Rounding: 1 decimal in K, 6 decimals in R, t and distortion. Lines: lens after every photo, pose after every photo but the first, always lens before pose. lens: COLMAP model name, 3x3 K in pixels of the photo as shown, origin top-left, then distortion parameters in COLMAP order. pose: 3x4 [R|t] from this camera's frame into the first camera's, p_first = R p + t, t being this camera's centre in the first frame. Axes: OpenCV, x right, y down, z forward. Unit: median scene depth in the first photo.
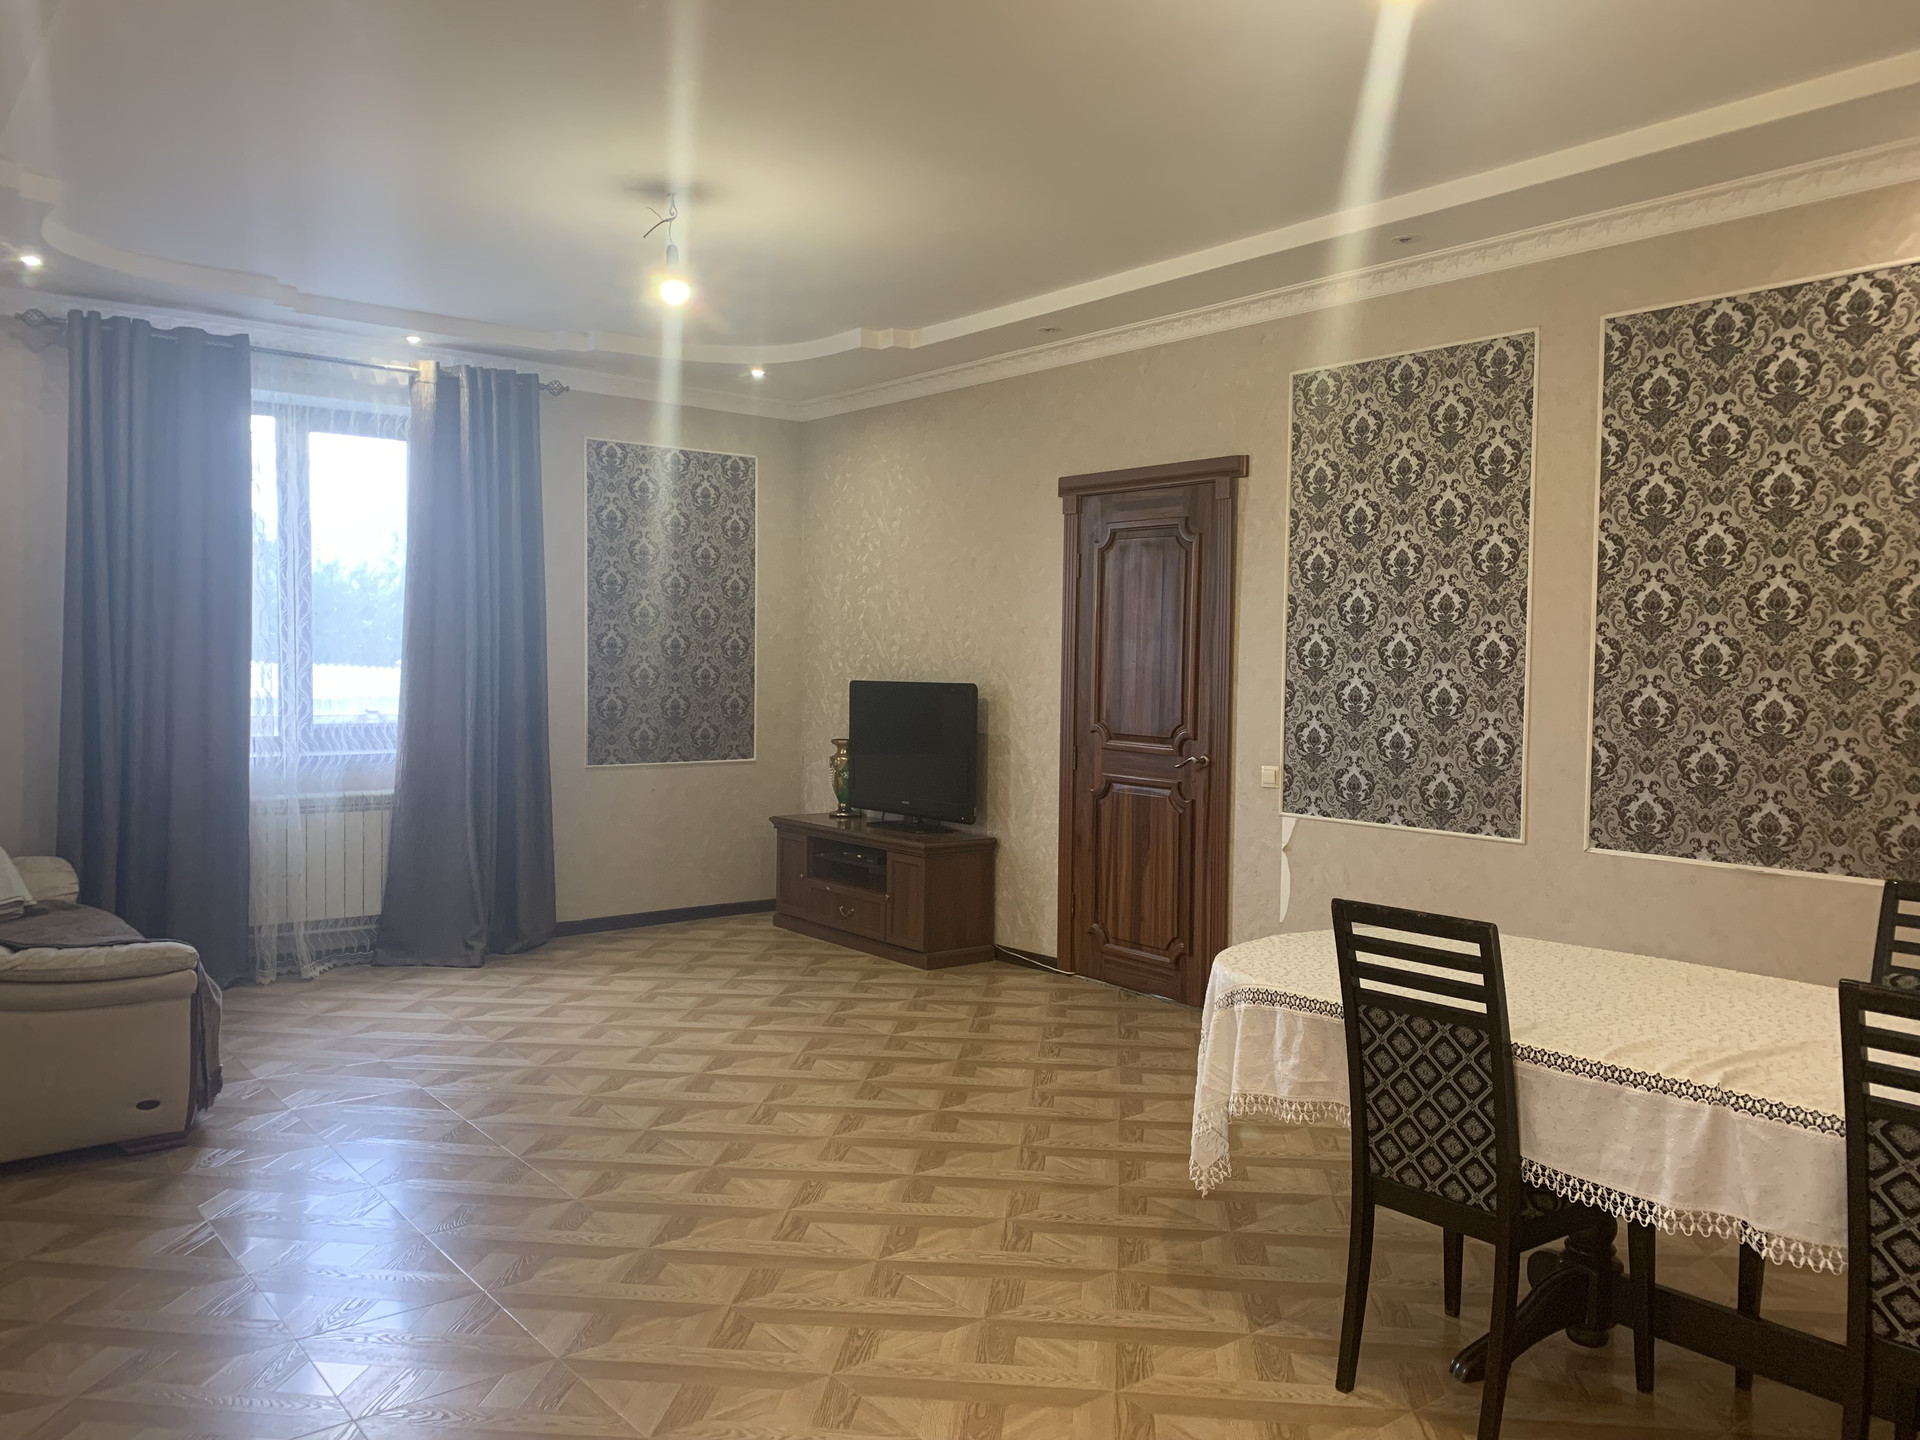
lens RADIAL K [[1468.3, 0, 949.7], [0, 1468.3, 716.6], [0, 0, 1]] dist [0.027822, -0.023712]
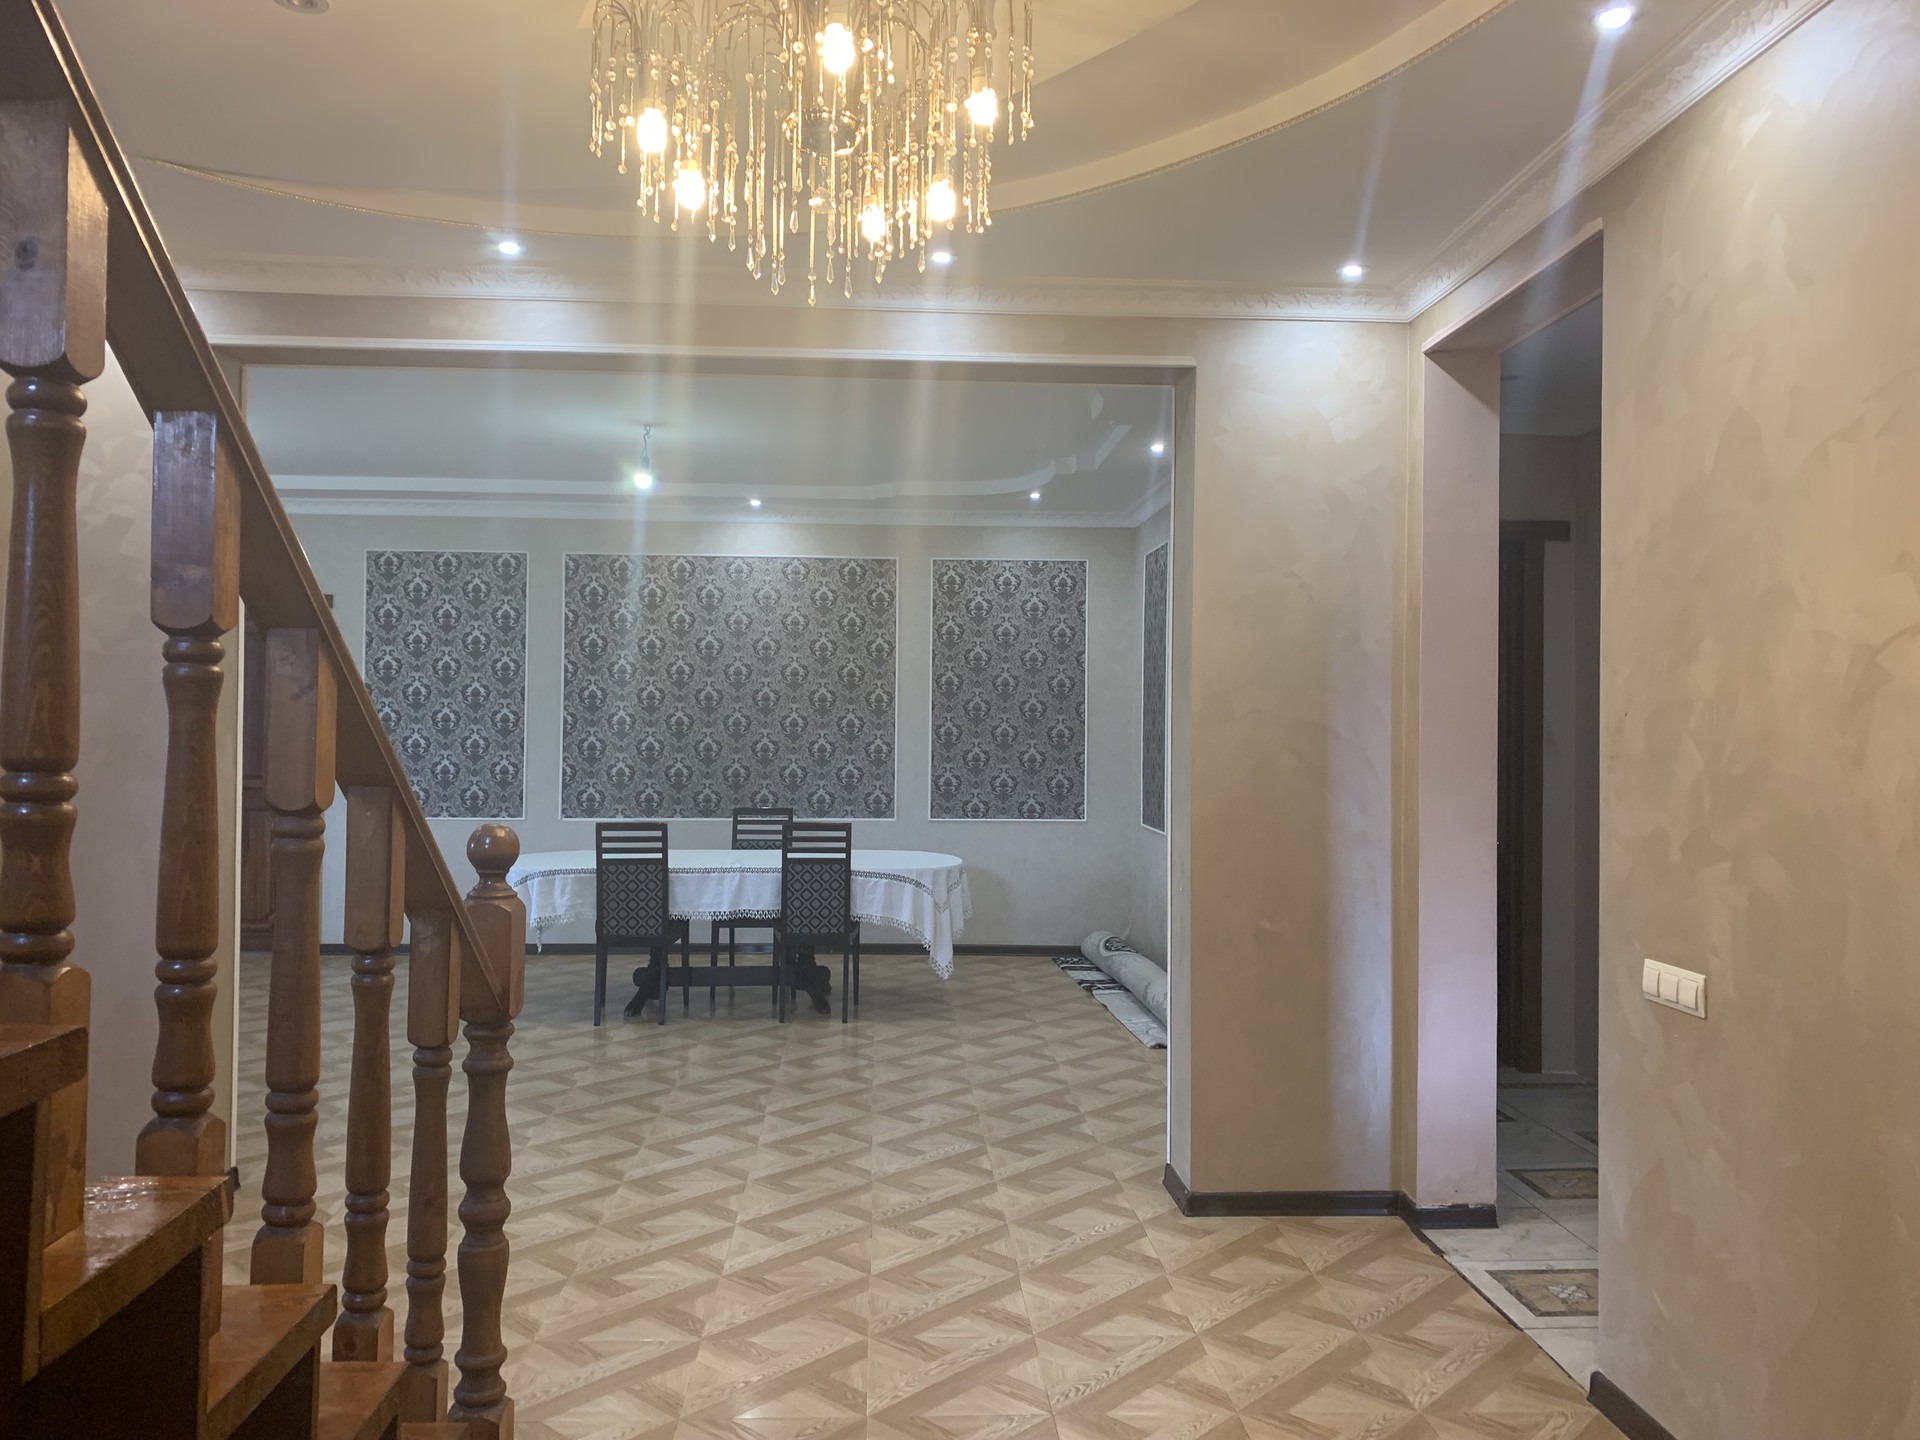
lens RADIAL K [[1468.3, 0, 960.8], [0, 1468.3, 718.3], [0, 0, 1]] dist [0.027822, -0.023712]
pose [[0.575716, -0.004097, 0.817640, -1.012095], [0.033292, 0.999276, -0.018434, 0.010526], [-0.816972, 0.037833, 0.575435, -0.668475]]
